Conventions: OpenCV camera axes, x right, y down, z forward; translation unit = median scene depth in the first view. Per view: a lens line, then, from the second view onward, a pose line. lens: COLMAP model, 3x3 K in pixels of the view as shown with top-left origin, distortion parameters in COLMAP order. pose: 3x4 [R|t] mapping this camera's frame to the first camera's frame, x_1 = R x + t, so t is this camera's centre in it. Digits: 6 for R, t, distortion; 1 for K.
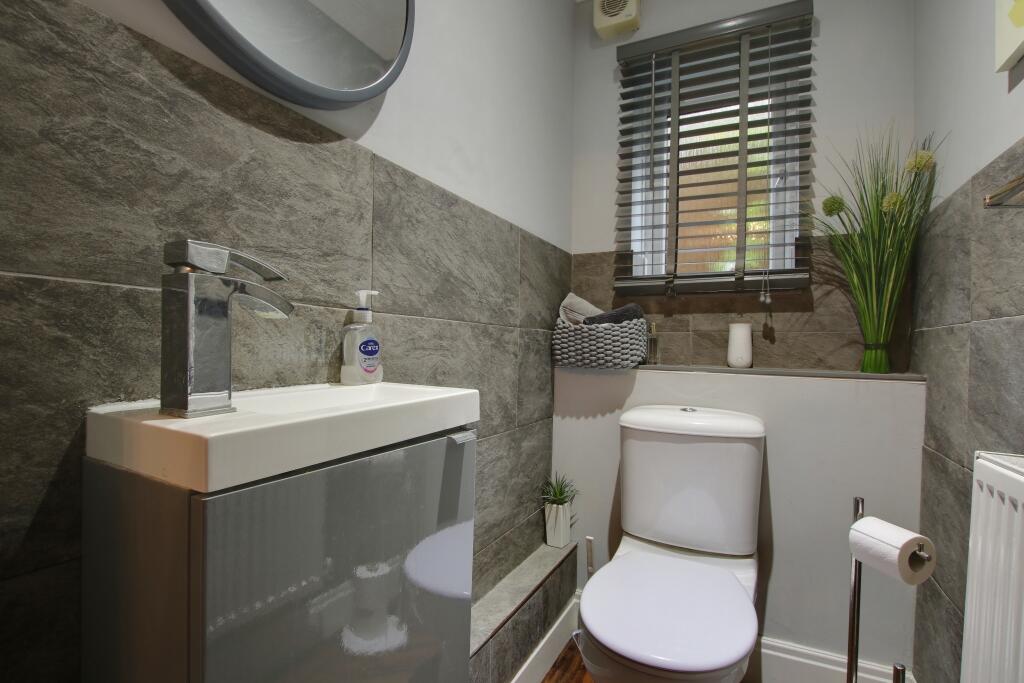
lens RADIAL K [[483.2, 0, 512.4], [0, 483.2, 344.5], [0, 0, 1]] dist [0.000450, -0.000126]
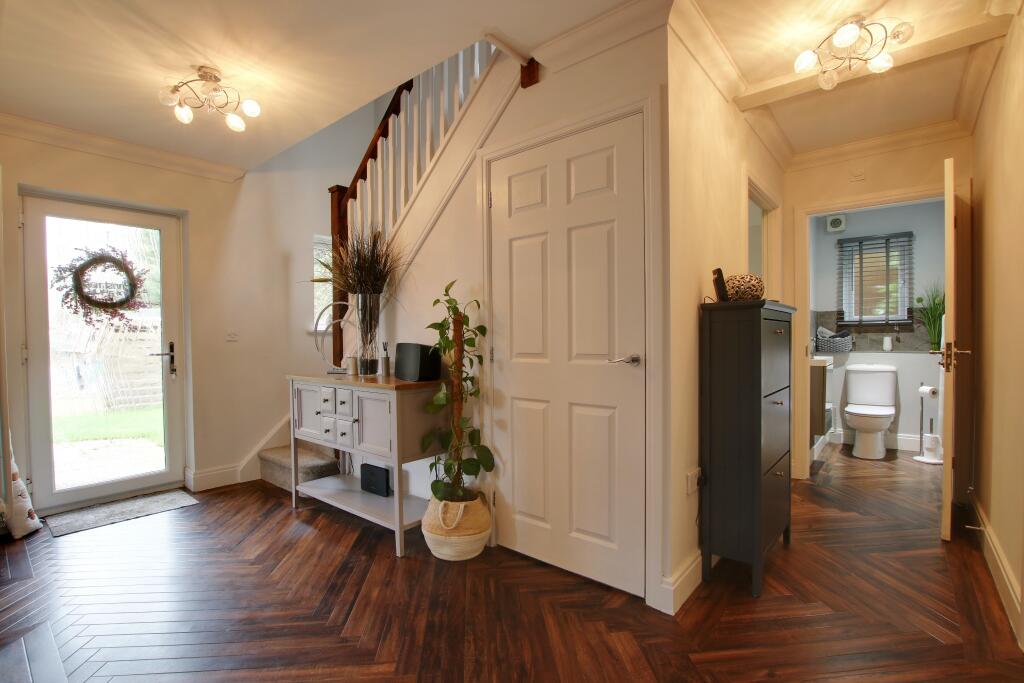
lens RADIAL K [[483.2, 0, 513.0], [0, 483.2, 344.0], [0, 0, 1]] dist [0.000450, -0.000126]
pose [[0.977750, -0.030320, -0.207572, -1.212925], [0.034194, 0.999301, 0.015099, -0.123096], [0.206969, -0.021861, 0.978103, -2.485381]]
